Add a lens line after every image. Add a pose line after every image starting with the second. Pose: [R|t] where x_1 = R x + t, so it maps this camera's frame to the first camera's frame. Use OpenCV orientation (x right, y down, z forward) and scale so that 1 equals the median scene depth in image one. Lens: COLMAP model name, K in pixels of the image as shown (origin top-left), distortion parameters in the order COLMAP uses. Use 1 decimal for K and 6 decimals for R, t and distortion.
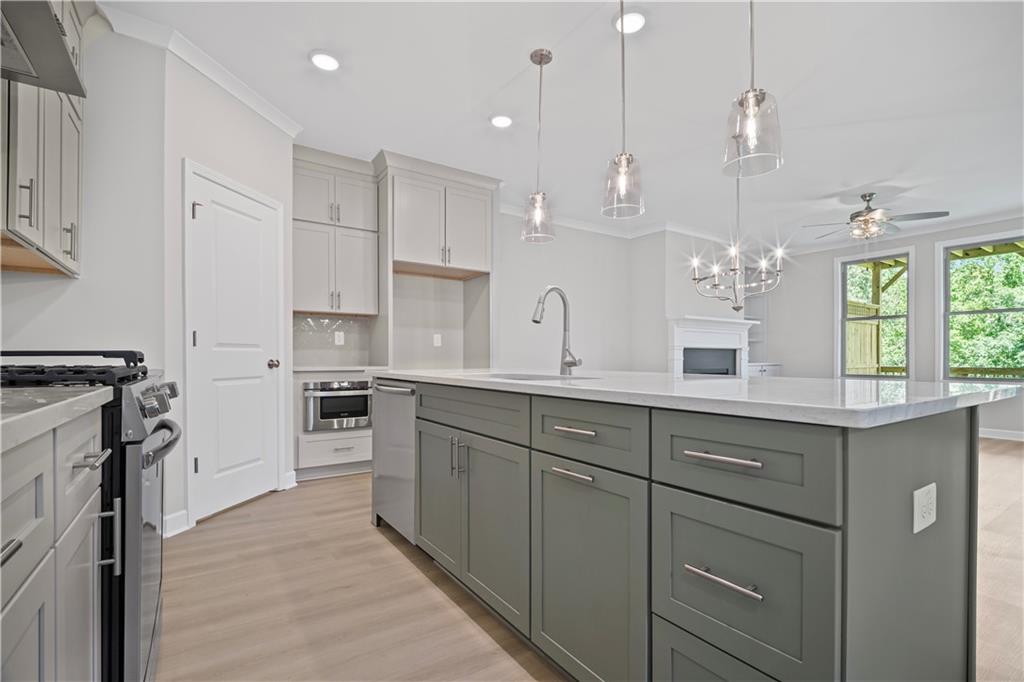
lens RADIAL K [[472.9, 0, 513.4], [0, 472.9, 351.9], [0, 0, 1]] dist [0.000754, -0.000031]
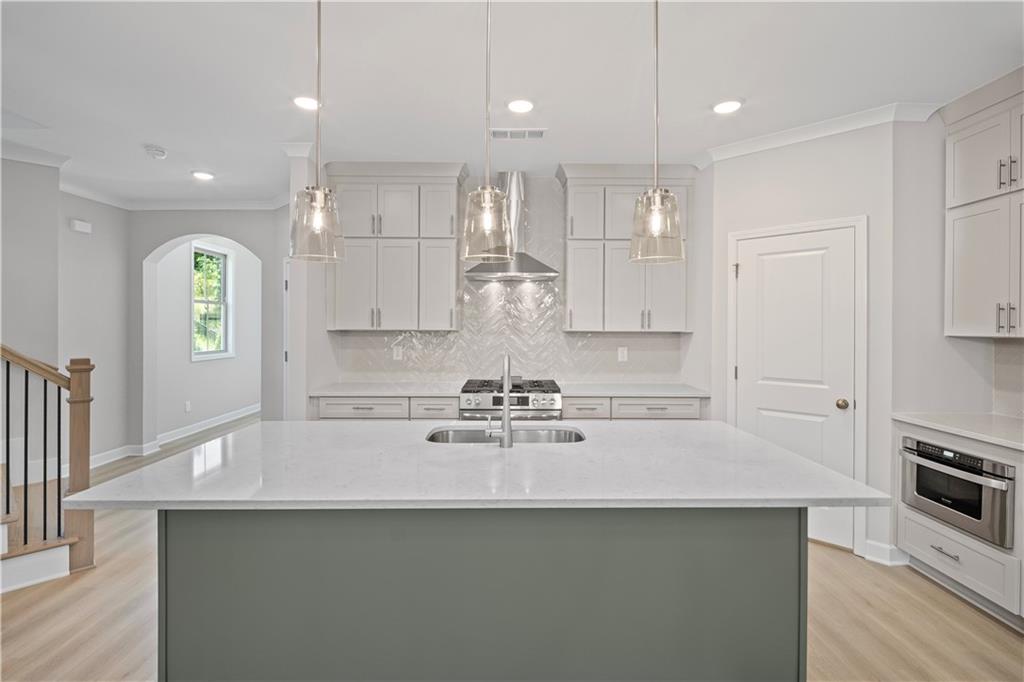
lens RADIAL K [[482.4, 0, 509.3], [0, 482.4, 333.1], [0, 0, 1]] dist [-0.004005, -0.000642]
pose [[-0.562283, -0.000525, -0.826945, 0.529464], [-0.002824, 0.999995, 0.001286, -0.097351], [0.826940, 0.003058, -0.562282, 0.891101]]
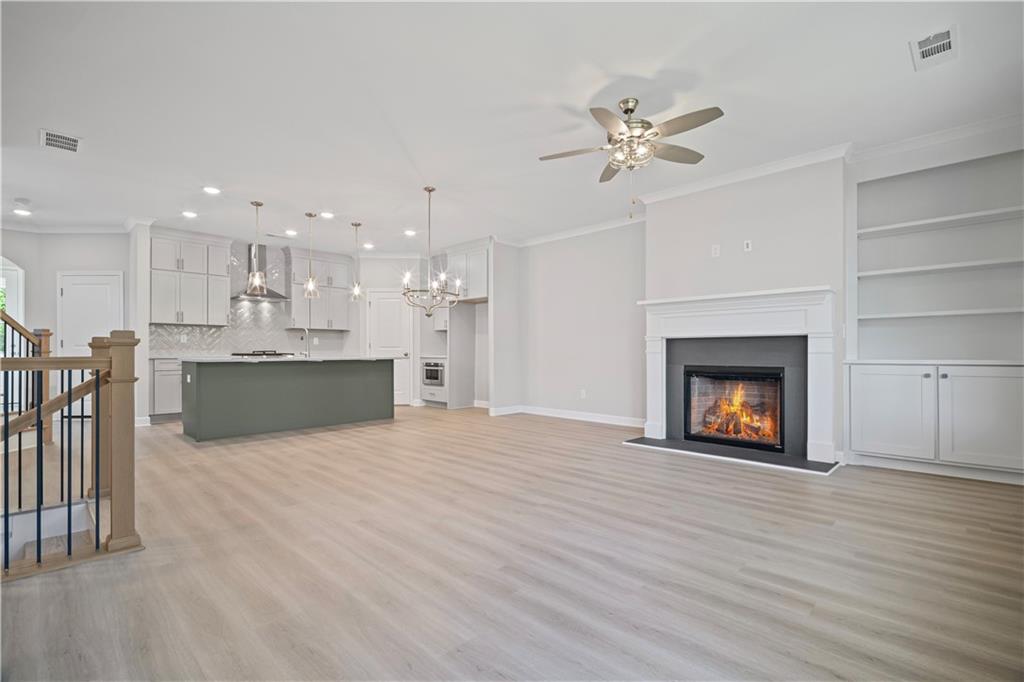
lens RADIAL K [[472.9, 0, 513.4], [0, 472.9, 351.9], [0, 0, 1]] dist [0.000754, -0.000031]
pose [[0.190265, -0.008157, -0.981699, 1.875344], [0.007809, 0.999946, -0.006796, 0.031017], [0.981702, -0.006373, 0.190319, 0.974146]]
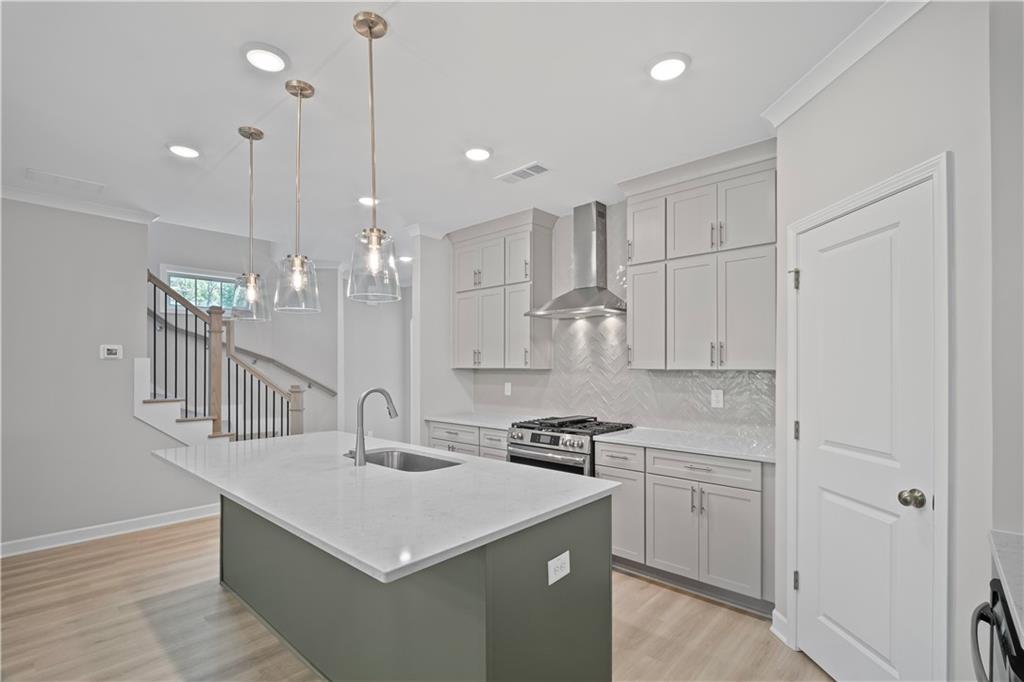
lens RADIAL K [[475.8, 0, 497.4], [0, 475.8, 367.9], [0, 0, 1]] dist [-0.000470, 0.000091]
pose [[-0.977171, -0.007578, -0.212321, 0.017867], [-0.006491, 0.999962, -0.005816, -0.096138], [0.212357, -0.004305, -0.977183, 1.260059]]
